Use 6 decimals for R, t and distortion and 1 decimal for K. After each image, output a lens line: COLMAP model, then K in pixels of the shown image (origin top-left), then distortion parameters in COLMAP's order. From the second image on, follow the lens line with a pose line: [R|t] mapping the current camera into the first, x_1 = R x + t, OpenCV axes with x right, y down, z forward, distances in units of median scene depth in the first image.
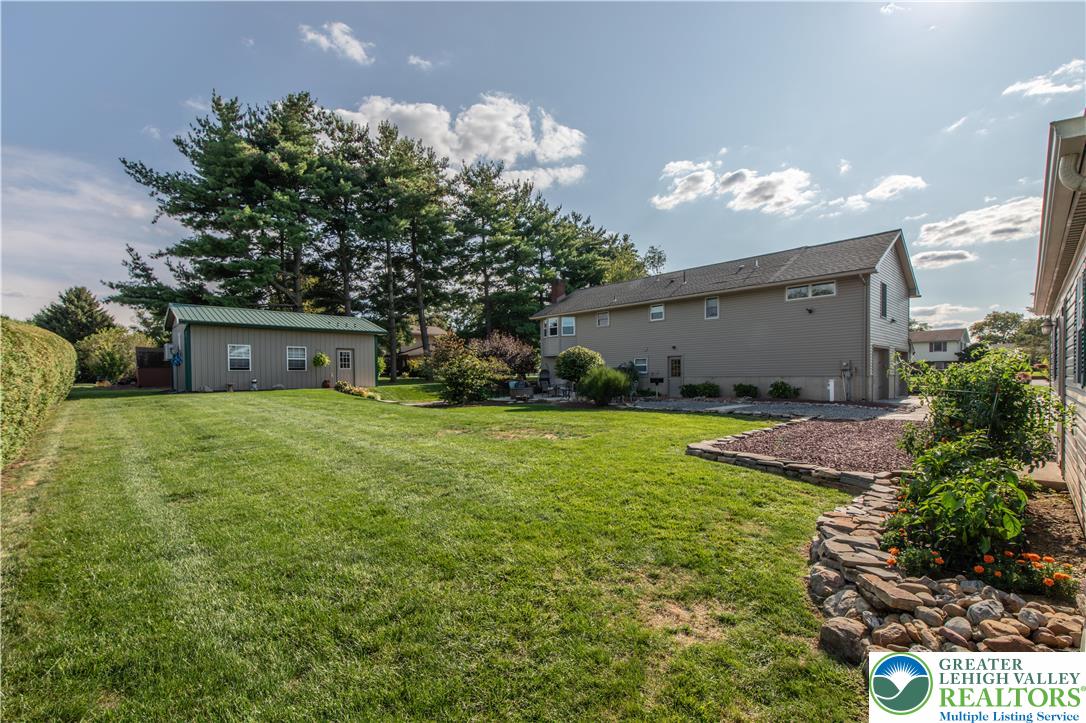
lens RADIAL K [[485.9, 0, 543.6], [0, 485.9, 380.5], [0, 0, 1]] dist [0.028065, 0.000014]
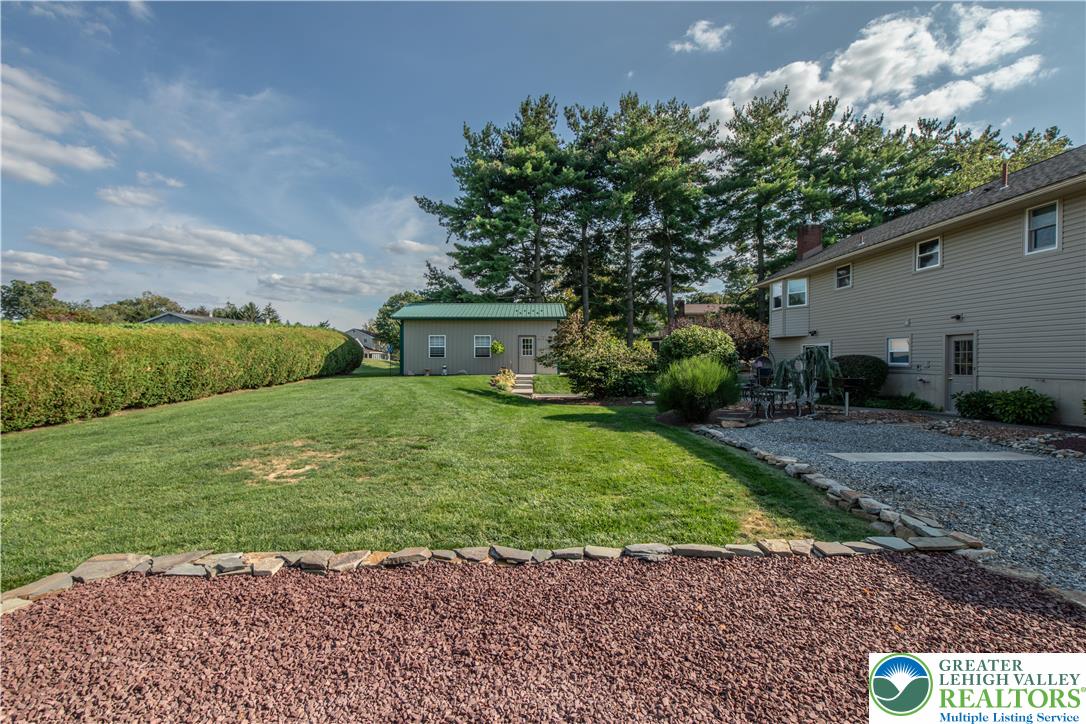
lens RADIAL K [[469.4, 0, 543.0], [0, 469.4, 362.0], [0, 0, 1]] dist [0.000009, -0.000087]
pose [[0.733545, 0.014031, -0.679496, 0.171283], [-0.011436, 0.999900, 0.008301, -0.012191], [0.679544, 0.001681, 0.733632, 0.204067]]
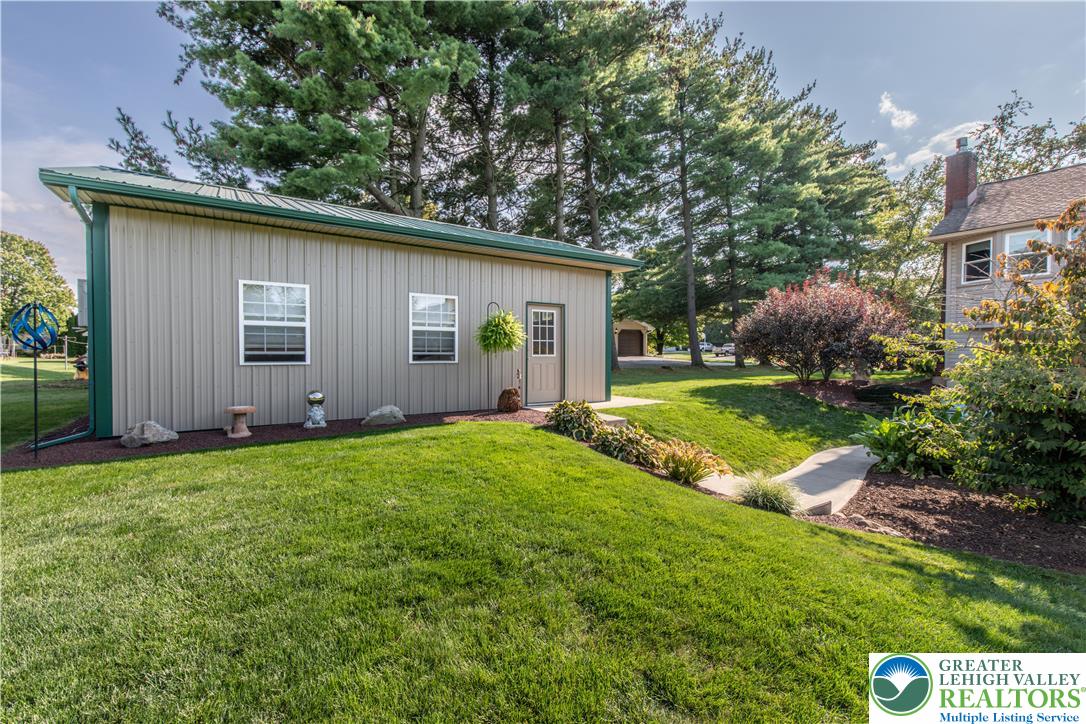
lens RADIAL K [[469.4, 0, 543.0], [0, 469.4, 362.0], [0, 0, 1]] dist [0.000009, -0.000087]
pose [[0.985614, 0.012423, -0.168555, -0.219895], [-0.010216, 0.999850, 0.013956, -0.015915], [0.168703, -0.012033, 0.985594, 0.405613]]
